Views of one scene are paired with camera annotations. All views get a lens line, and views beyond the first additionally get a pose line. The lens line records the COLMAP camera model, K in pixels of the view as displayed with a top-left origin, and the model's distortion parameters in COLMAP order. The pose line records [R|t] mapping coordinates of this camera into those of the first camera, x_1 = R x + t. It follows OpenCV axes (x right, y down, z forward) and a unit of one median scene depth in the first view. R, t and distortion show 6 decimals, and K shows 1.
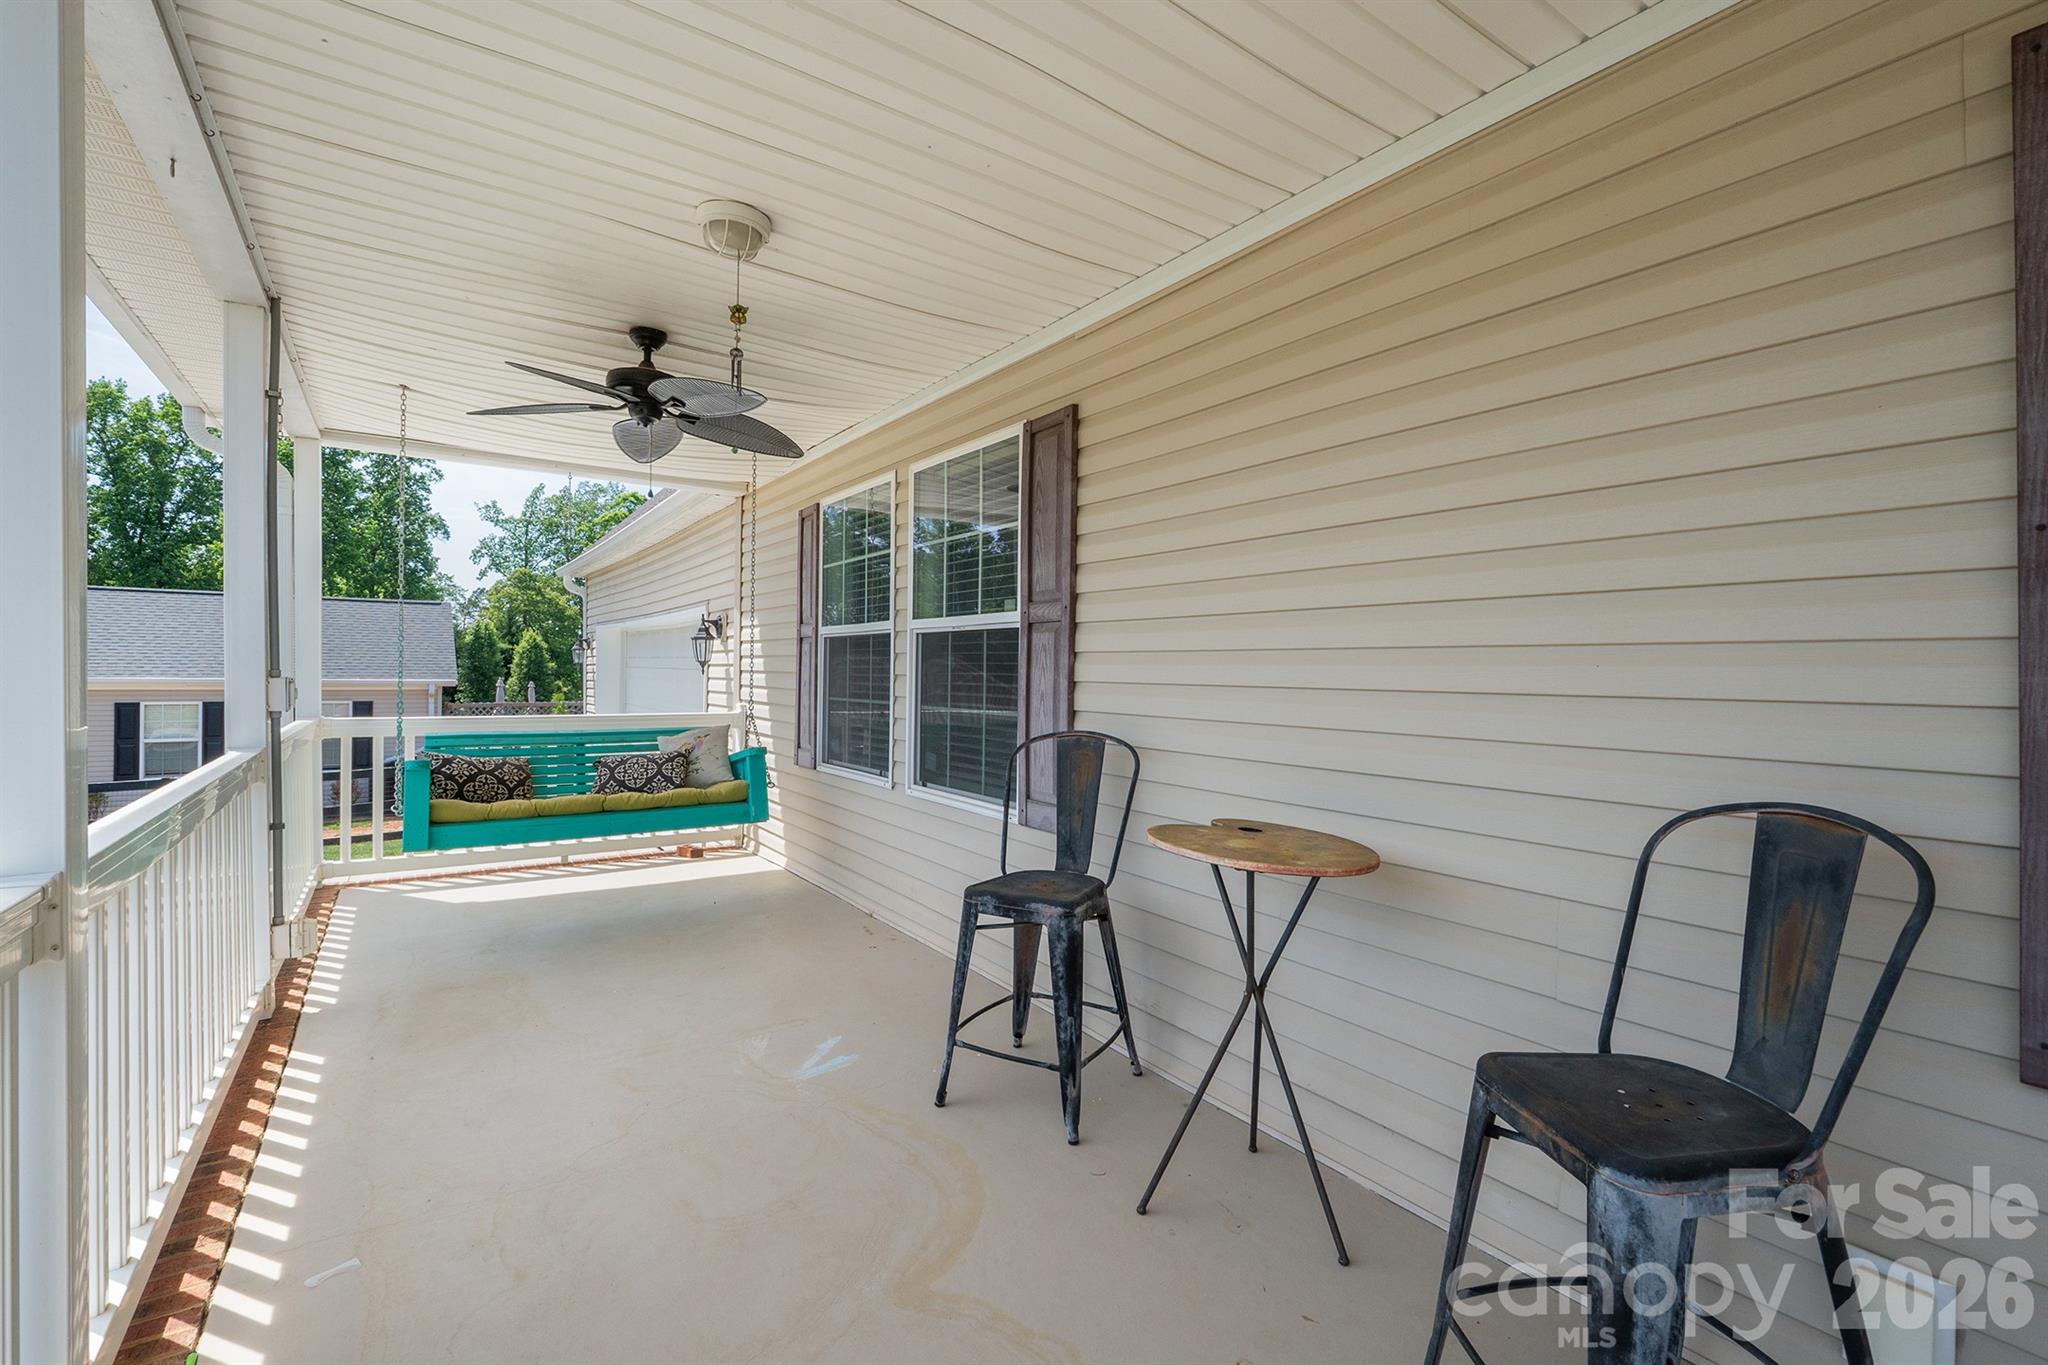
lens RADIAL K [[899.2, 0, 1031.5], [0, 899.2, 671.1], [0, 0, 1]] dist [0.001939, 0.000296]
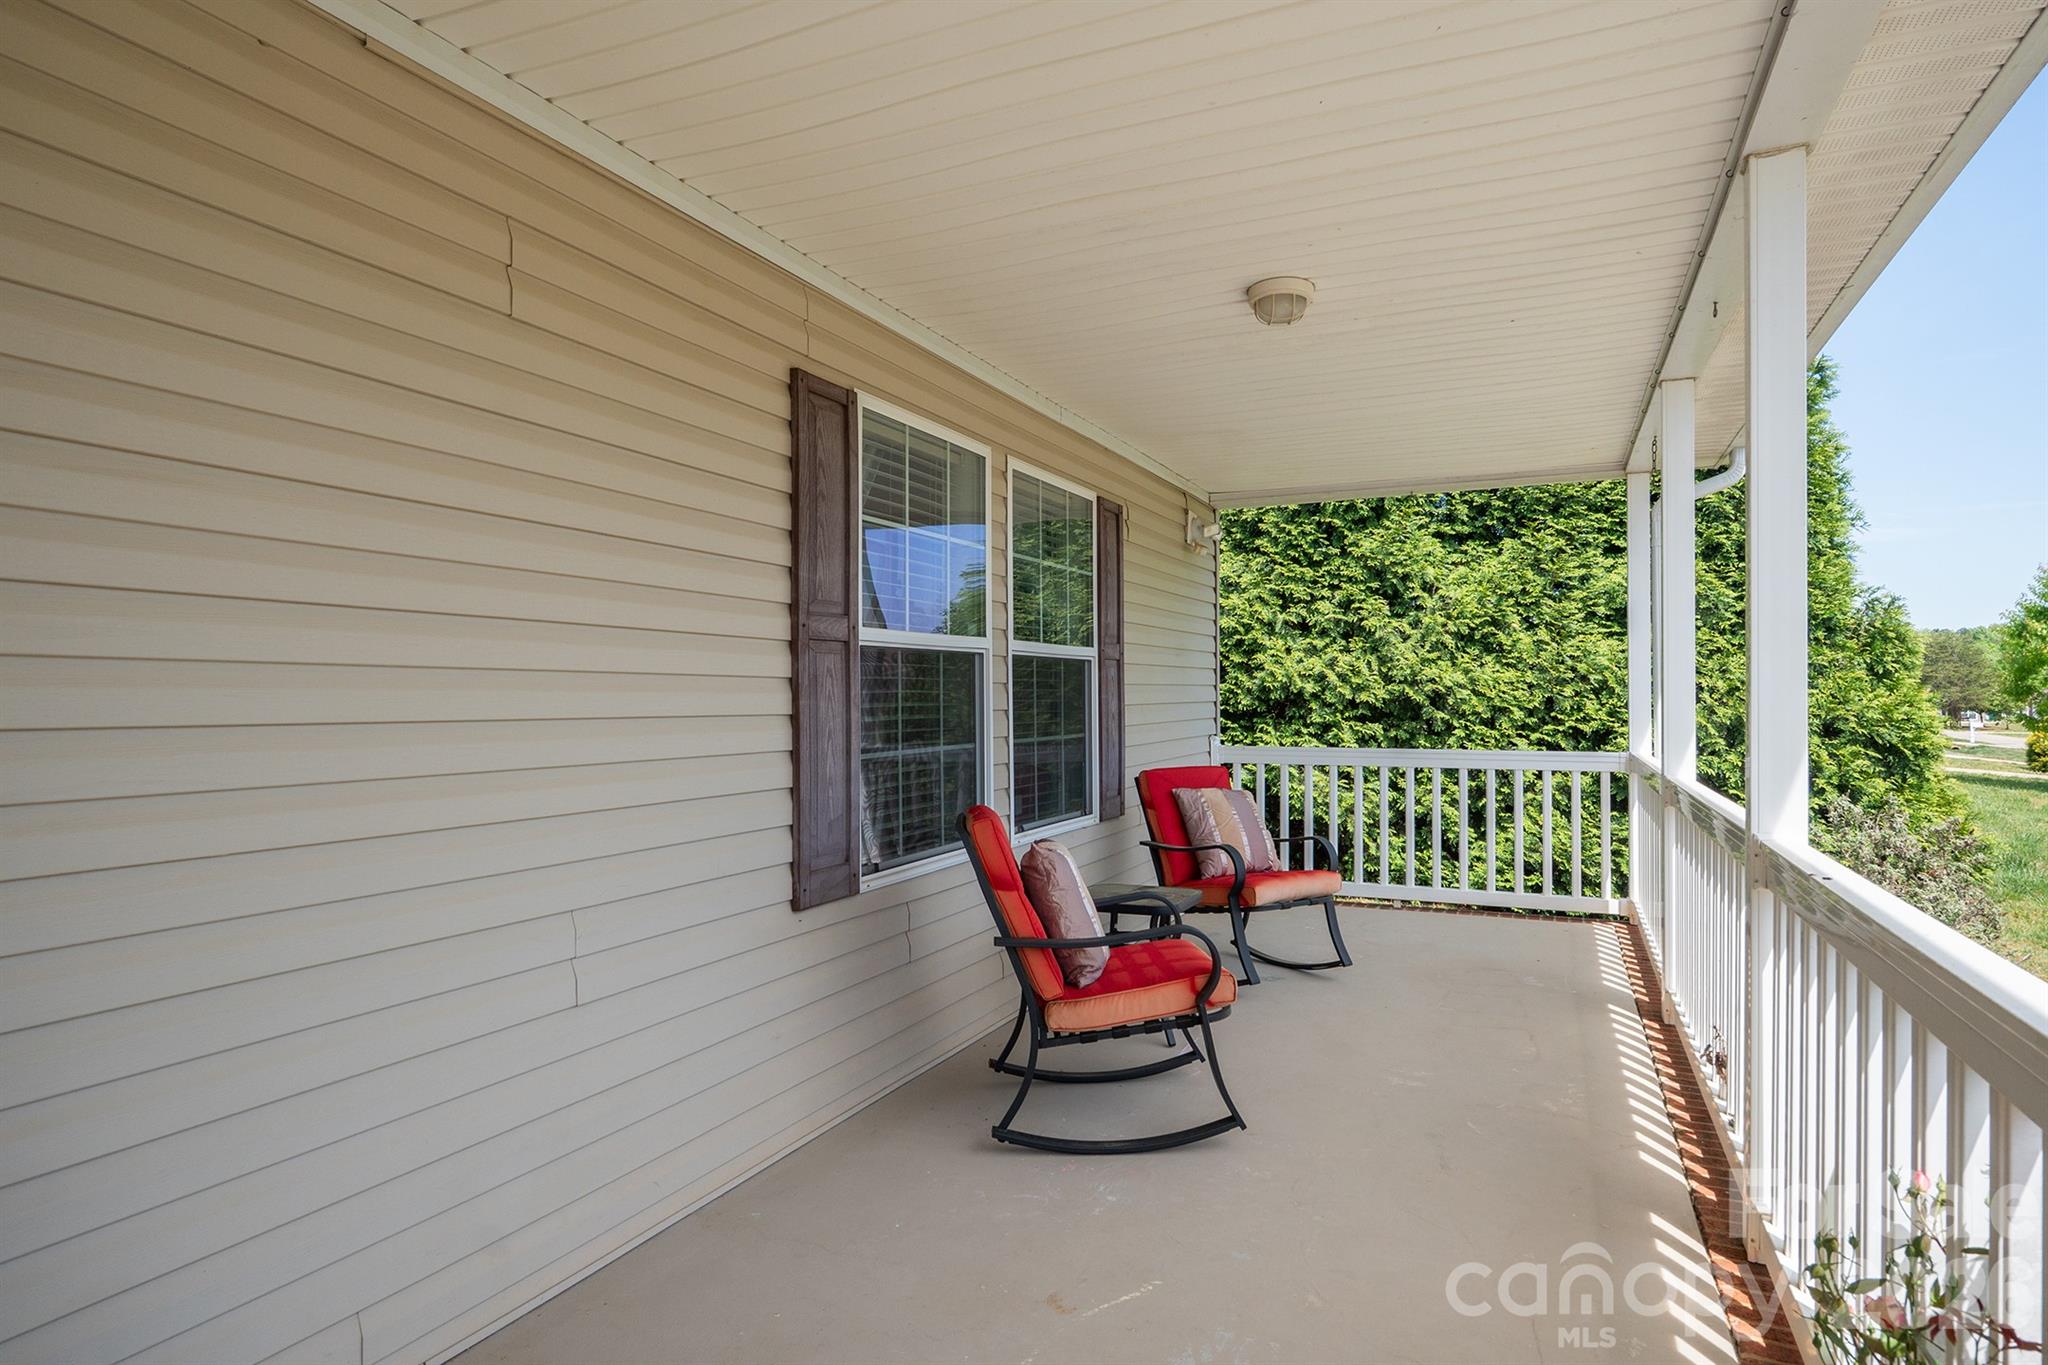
lens RADIAL K [[1109.4, 0, 1030.3], [0, 1109.4, 691.9], [0, 0, 1]] dist [-0.001182, -0.002782]
pose [[-0.503107, -0.006589, 0.864199, -1.040012], [0.003911, 0.999943, 0.009901, -0.018989], [-0.864215, 0.008361, -0.503053, 1.505272]]
